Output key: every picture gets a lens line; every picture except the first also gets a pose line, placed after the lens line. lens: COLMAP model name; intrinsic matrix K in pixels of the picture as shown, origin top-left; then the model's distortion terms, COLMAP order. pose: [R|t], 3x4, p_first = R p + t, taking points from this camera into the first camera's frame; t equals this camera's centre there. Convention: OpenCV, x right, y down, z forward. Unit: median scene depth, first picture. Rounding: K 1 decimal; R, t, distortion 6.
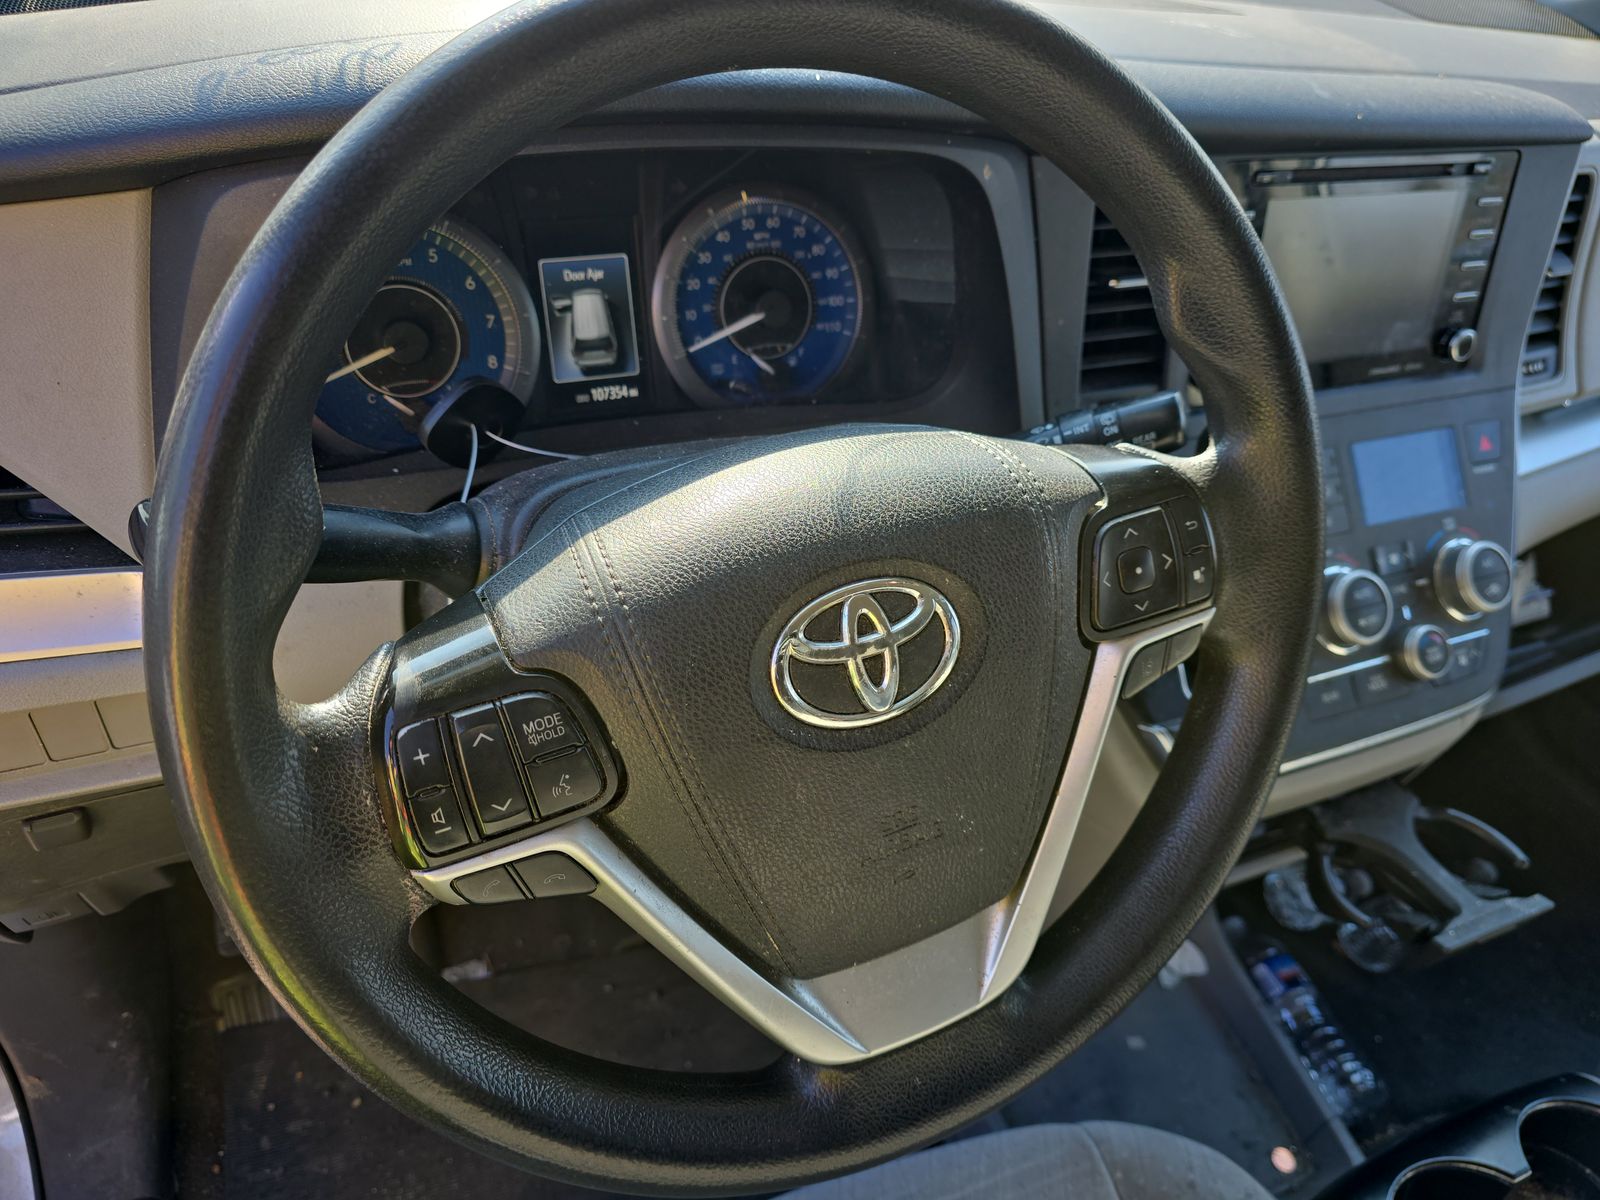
lens RADIAL K [[1063.4, 0, 800.0], [0, 1063.4, 600.0], [0, 0, 1]] dist [0.001156, -0.000710]
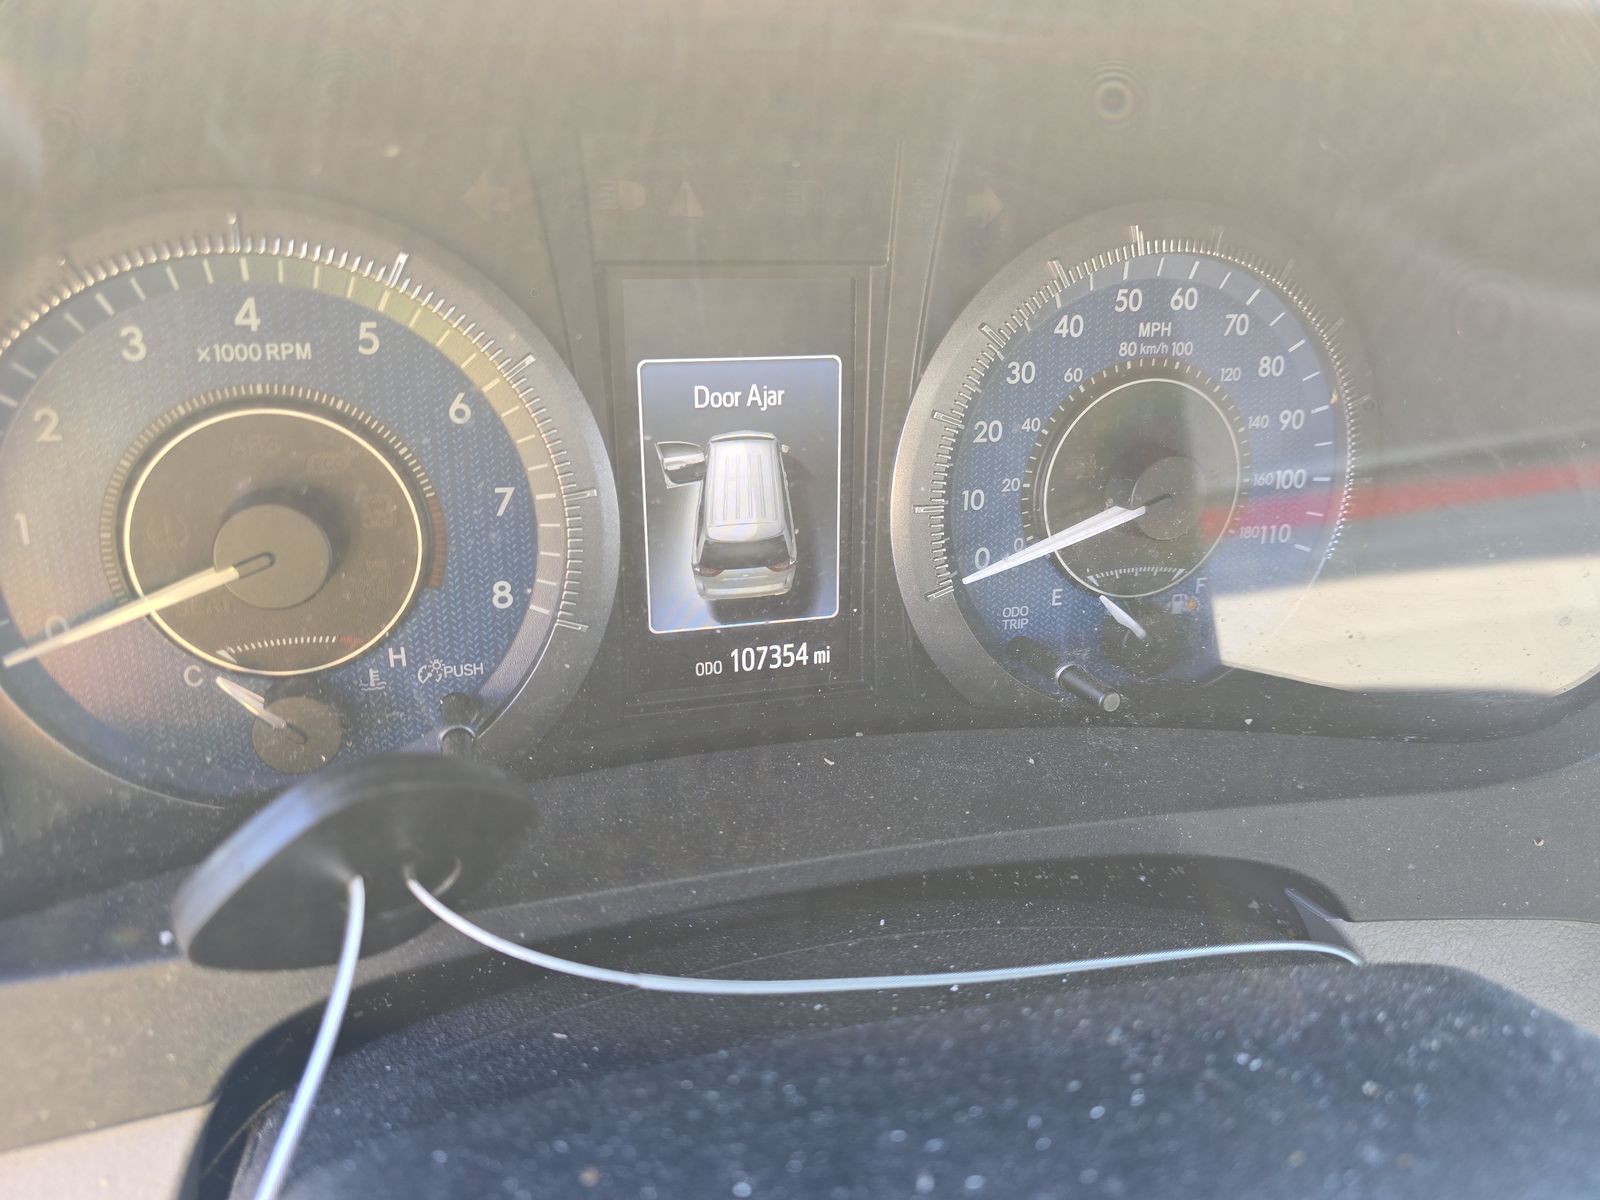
lens RADIAL K [[1063.4, 0, 800.0], [0, 1063.4, 600.0], [0, 0, 1]] dist [0.001156, -0.000710]
pose [[0.990549, 0.089330, -0.104080, -0.125195], [-0.093774, 0.994845, -0.038605, -0.206453], [0.100095, 0.048000, 0.993819, 0.572610]]
